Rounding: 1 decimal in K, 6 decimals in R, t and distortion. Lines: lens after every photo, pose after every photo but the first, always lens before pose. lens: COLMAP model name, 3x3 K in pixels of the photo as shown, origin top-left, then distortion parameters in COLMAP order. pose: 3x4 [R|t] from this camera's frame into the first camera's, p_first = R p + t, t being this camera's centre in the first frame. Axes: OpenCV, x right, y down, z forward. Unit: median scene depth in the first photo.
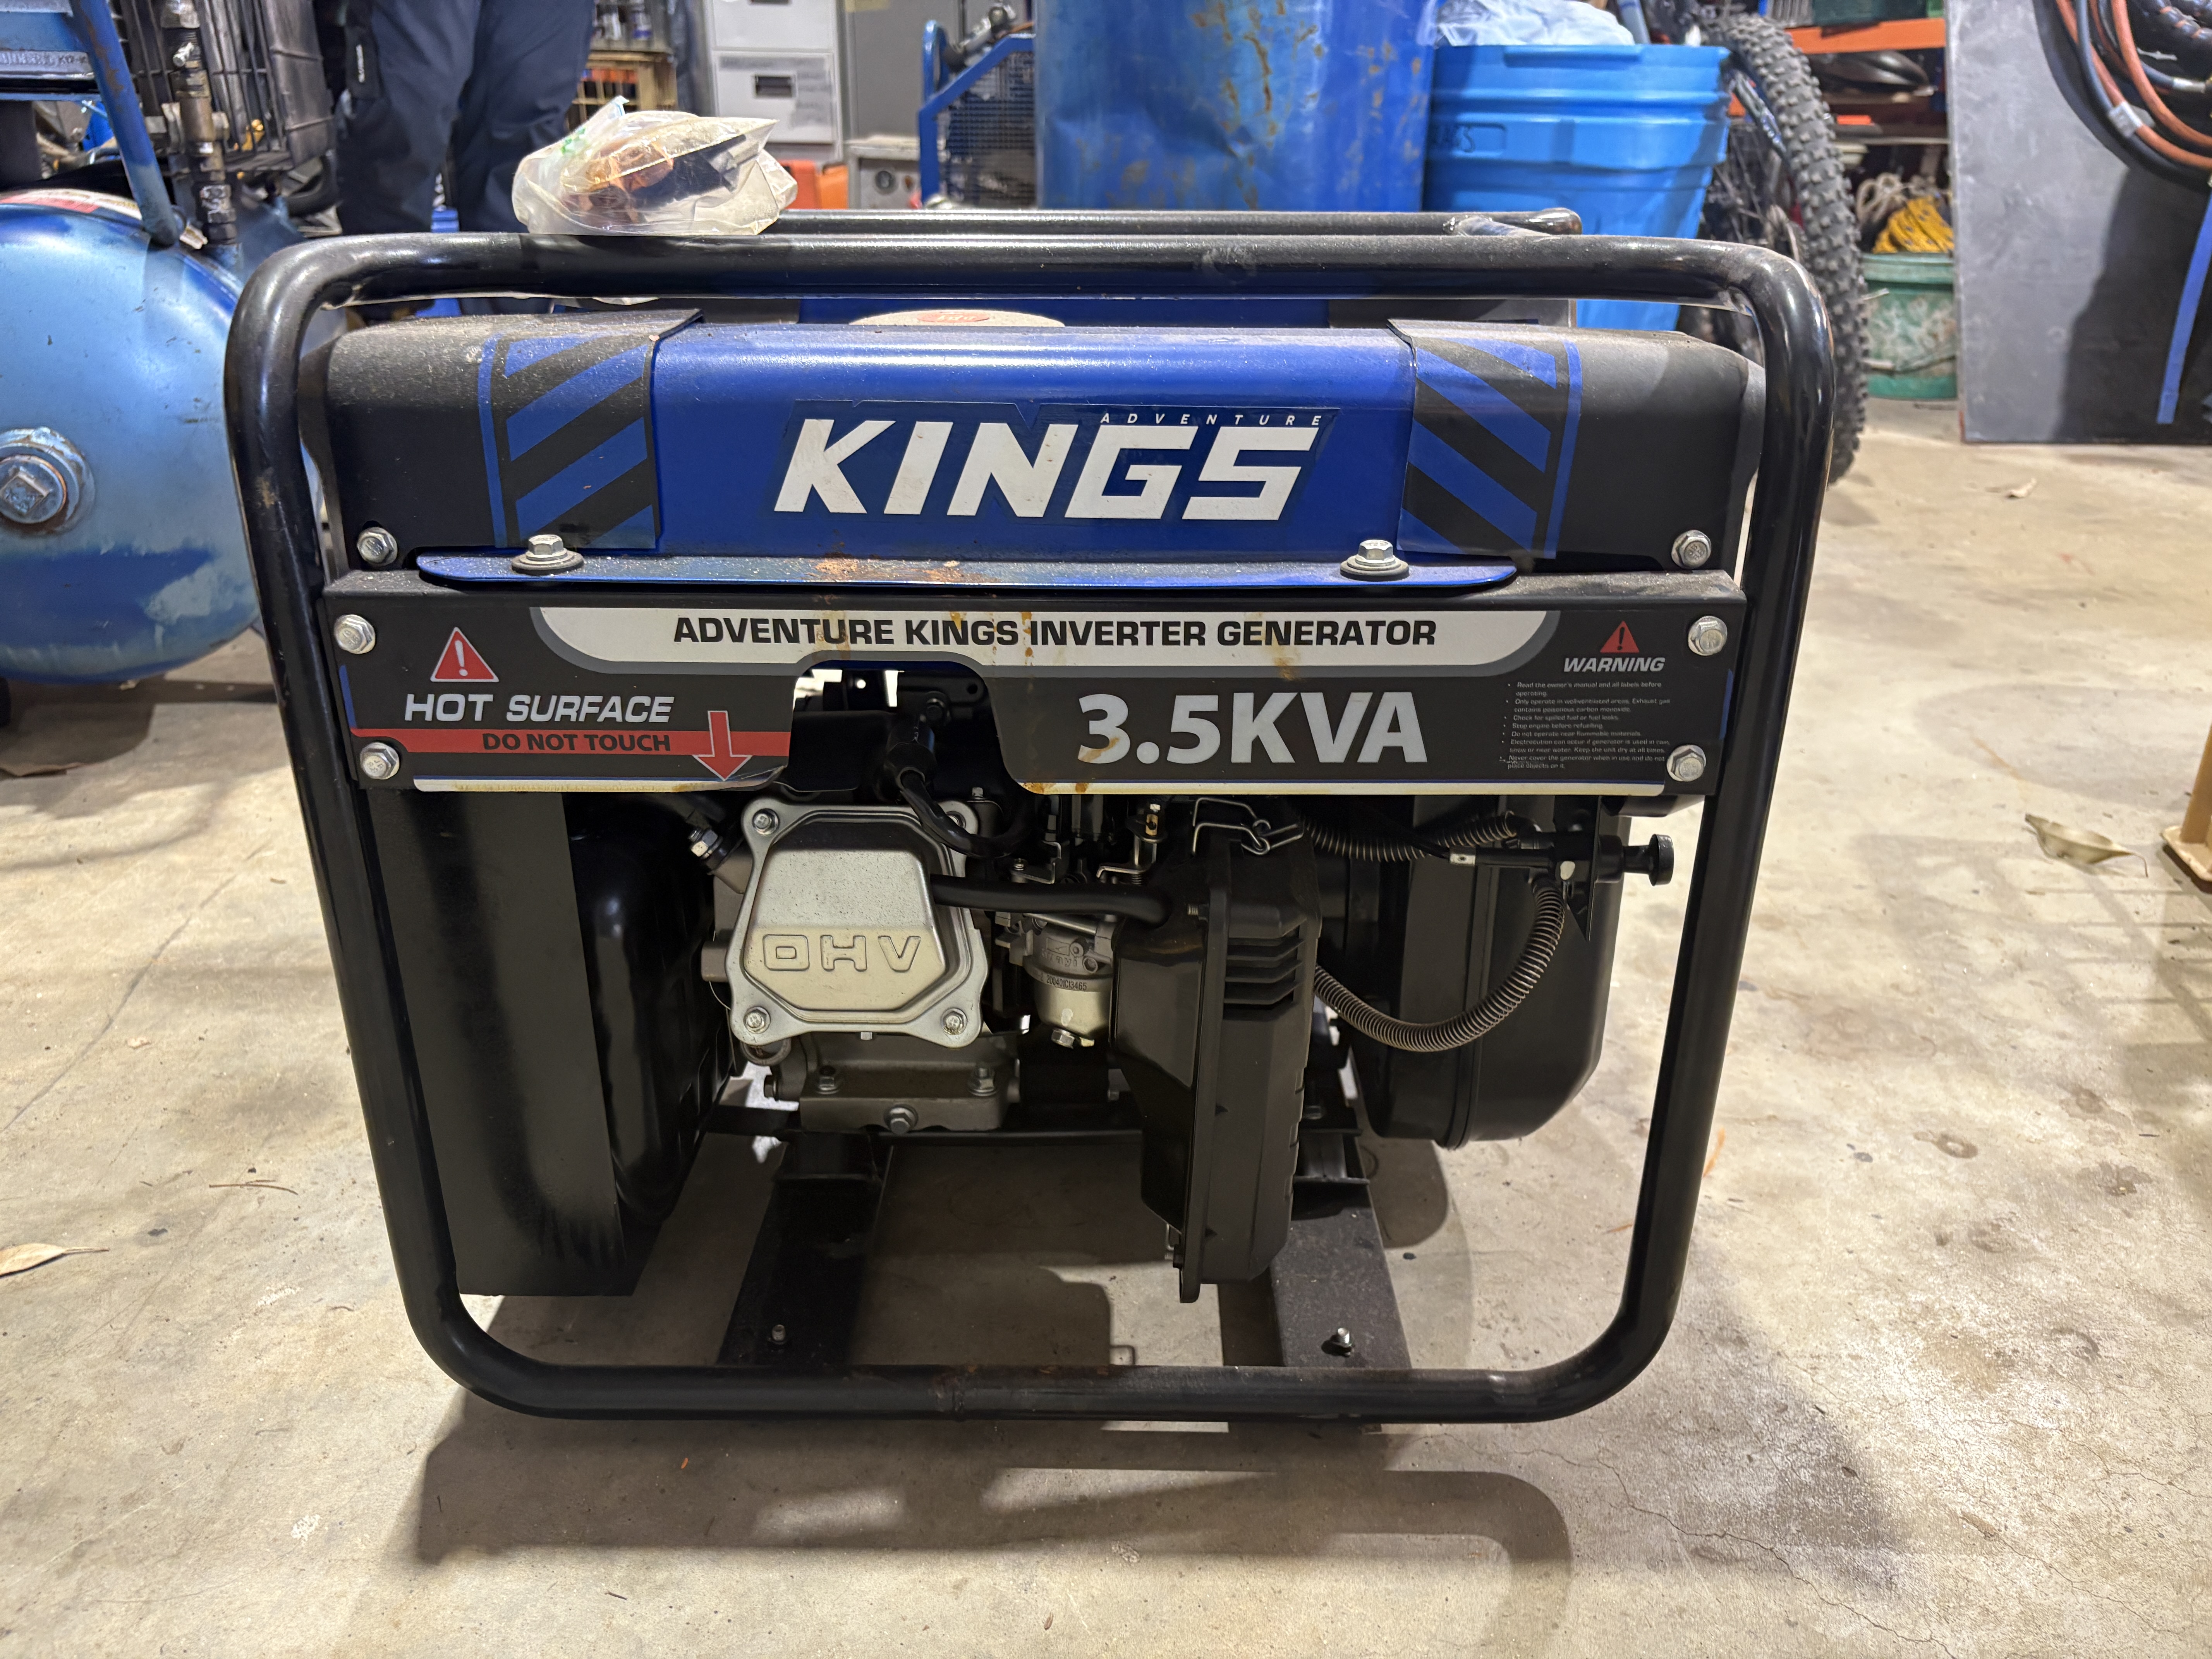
lens RADIAL K [[1740.0, 0, 1118.0], [0, 1740.0, 818.6], [0, 0, 1]] dist [0.052747, -0.073687]
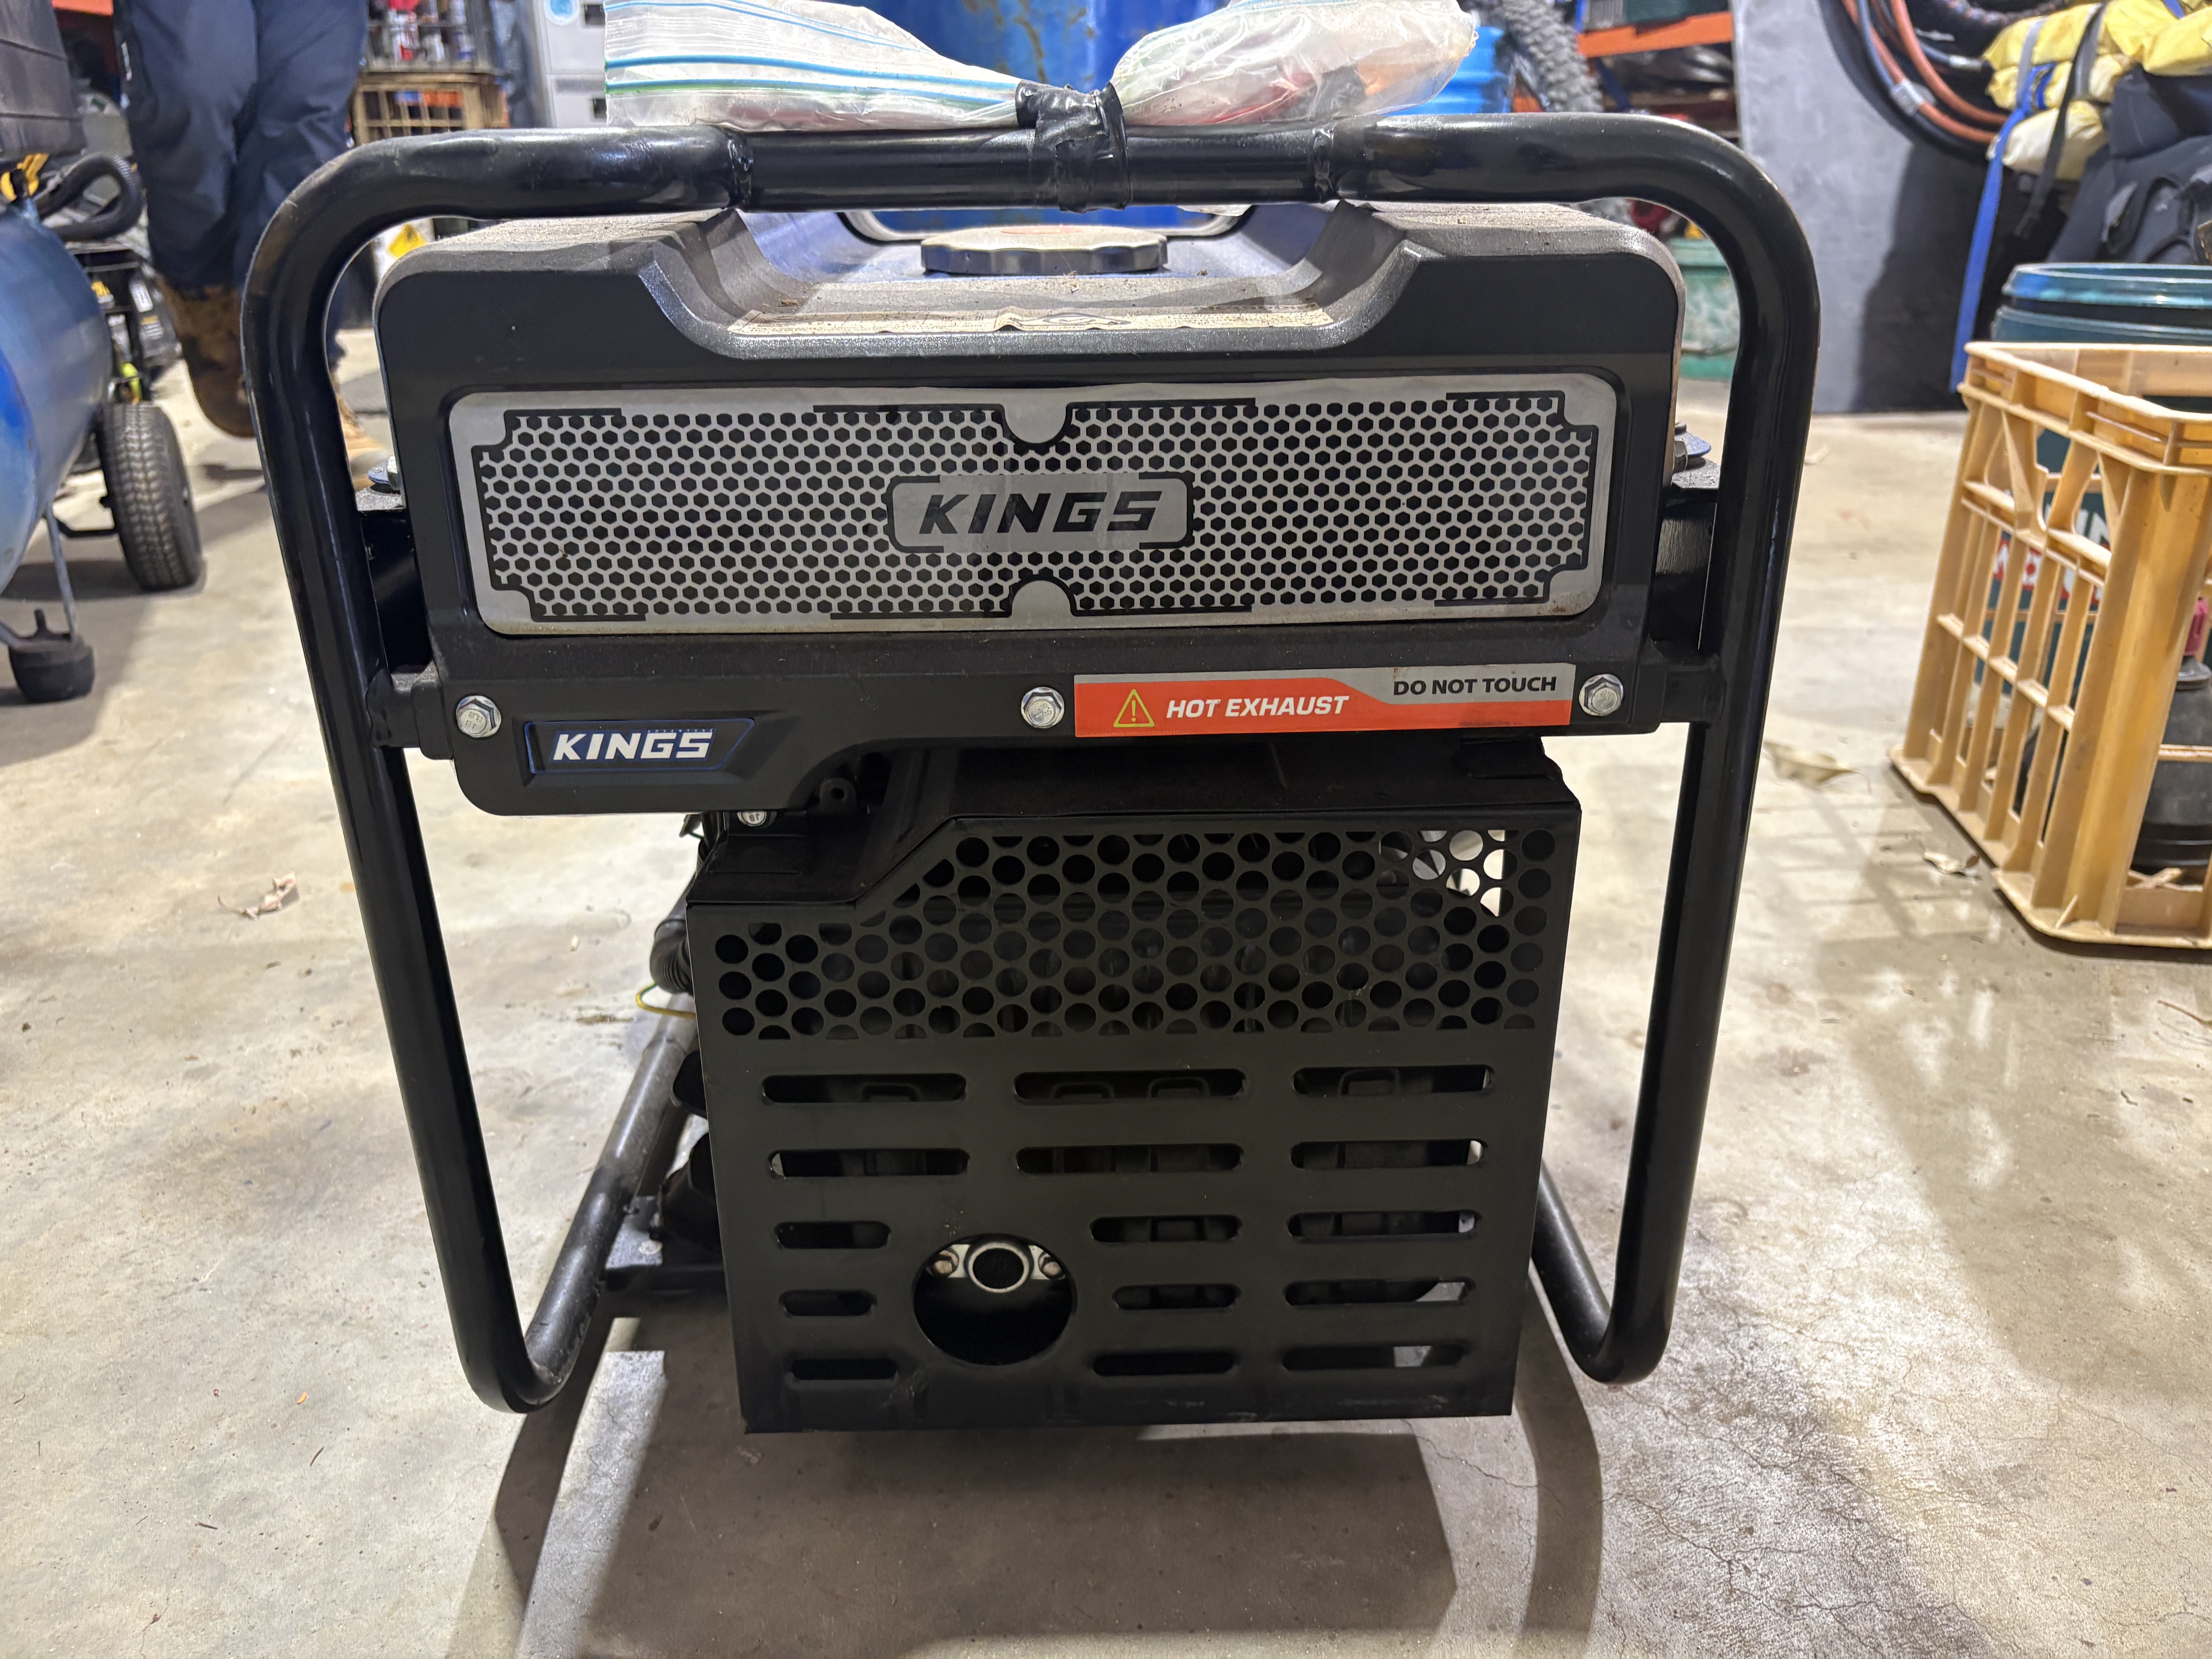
lens RADIAL K [[1740.0, 0, 1110.8], [0, 1740.0, 823.0], [0, 0, 1]] dist [0.052747, -0.073687]
pose [[0.997831, -0.041160, 0.051367, 0.086627], [0.041773, 0.999067, -0.010920, 0.042117], [-0.050870, 0.013042, 0.998620, 0.000904]]
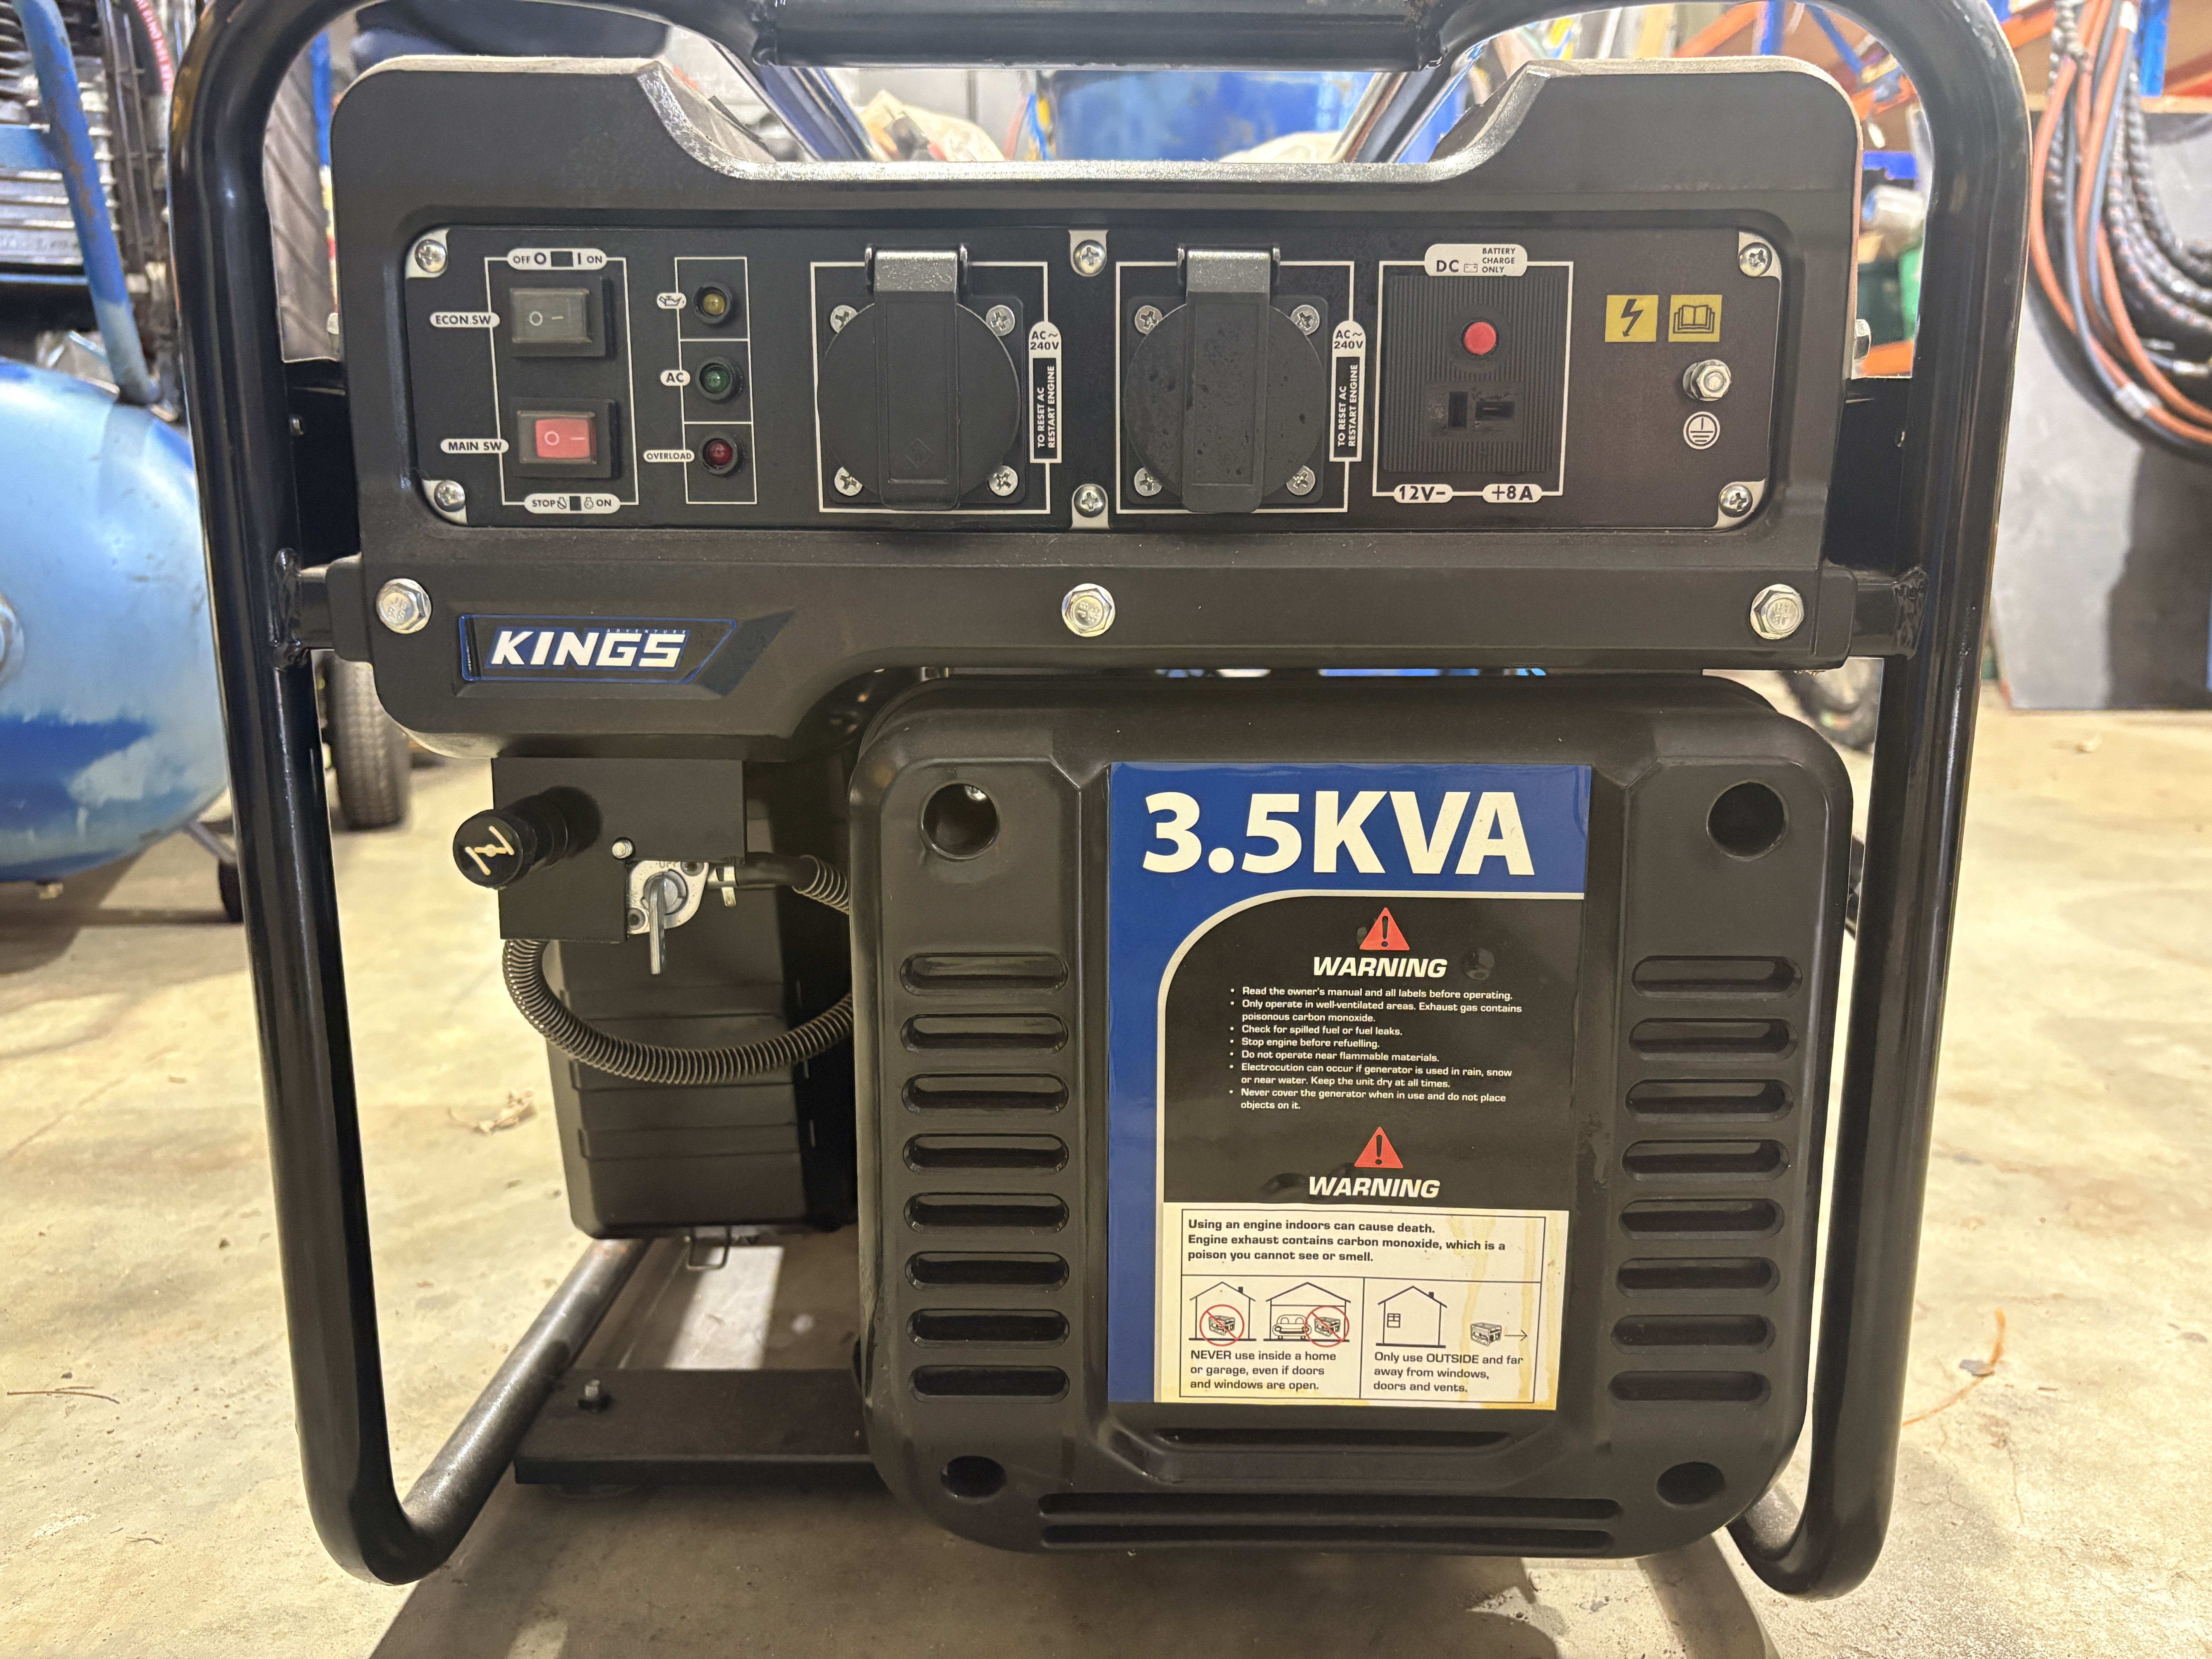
lens RADIAL K [[1740.0, 0, 1116.8], [0, 1740.0, 800.9], [0, 0, 1]] dist [0.052747, -0.073687]
pose [[0.999912, -0.013211, -0.001387, -0.025664], [0.012590, 0.975783, -0.218378, 0.087958], [0.004239, 0.218341, 0.975863, 0.144072]]
